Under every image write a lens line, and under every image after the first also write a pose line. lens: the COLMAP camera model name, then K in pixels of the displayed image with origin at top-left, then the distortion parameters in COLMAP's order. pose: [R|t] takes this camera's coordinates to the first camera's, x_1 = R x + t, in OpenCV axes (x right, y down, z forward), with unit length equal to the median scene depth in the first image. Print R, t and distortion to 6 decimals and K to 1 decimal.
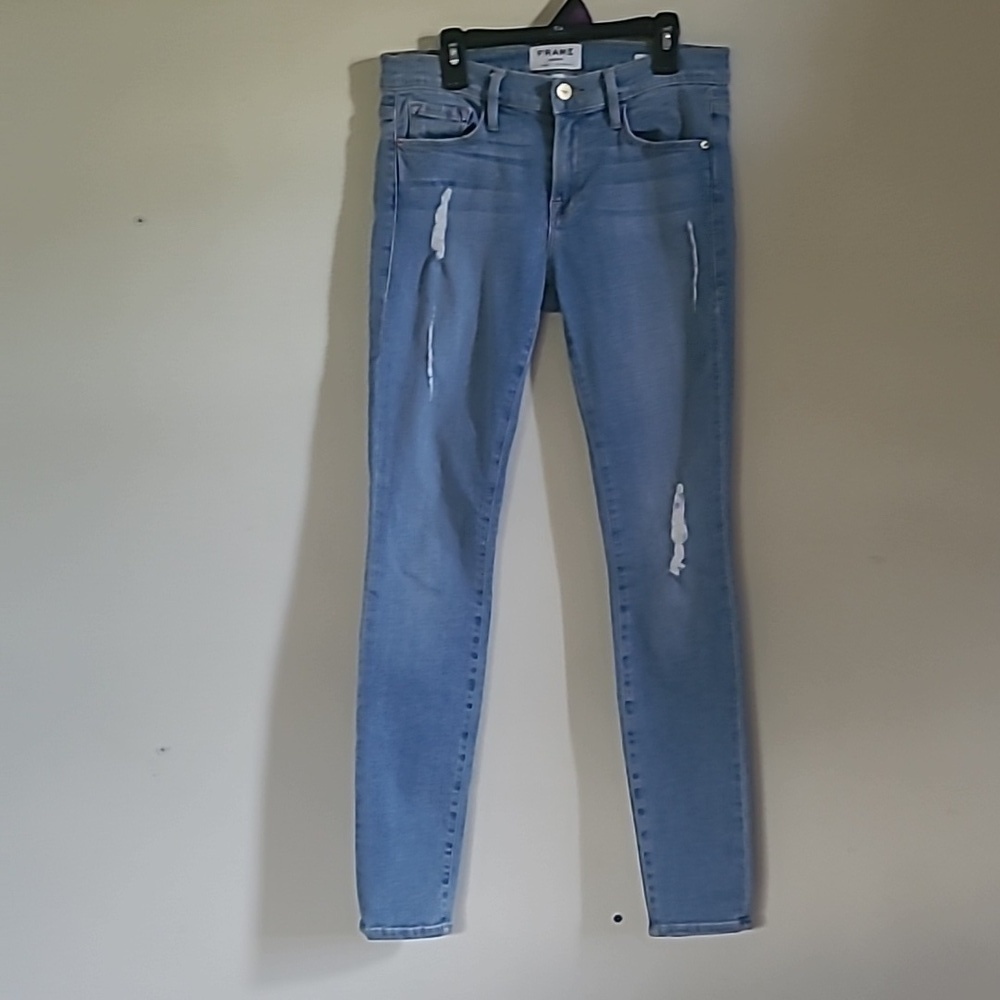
lens RADIAL K [[1820.0, 0, 496.0], [0, 1820.0, 533.9], [0, 0, 1]] dist [0.009027, -0.098246]
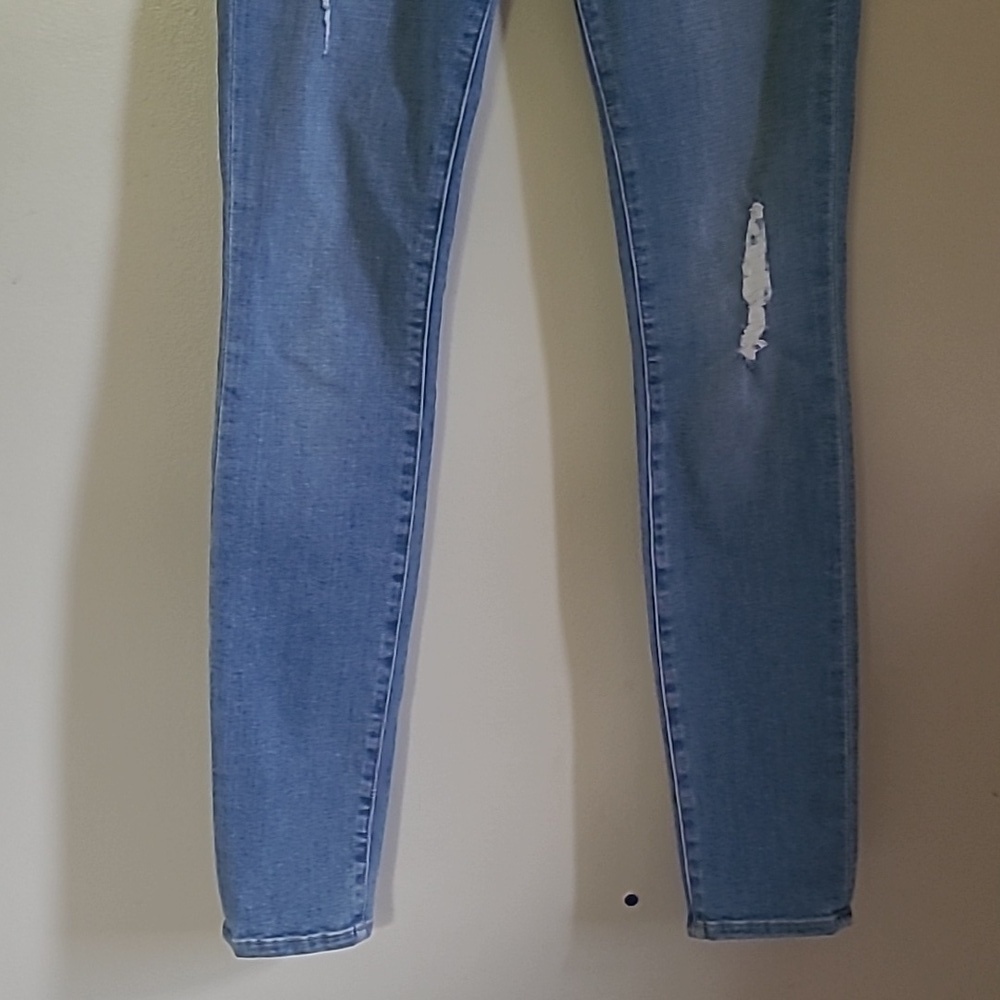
lens RADIAL K [[1820.0, 0, 496.0], [0, 1820.0, 533.9], [0, 0, 1]] dist [0.009027, -0.098246]
pose [[0.998450, -0.008202, 0.055054, -0.015270], [0.001430, 0.992538, 0.121929, 0.006690], [-0.055643, -0.121661, 0.991011, 0.409477]]
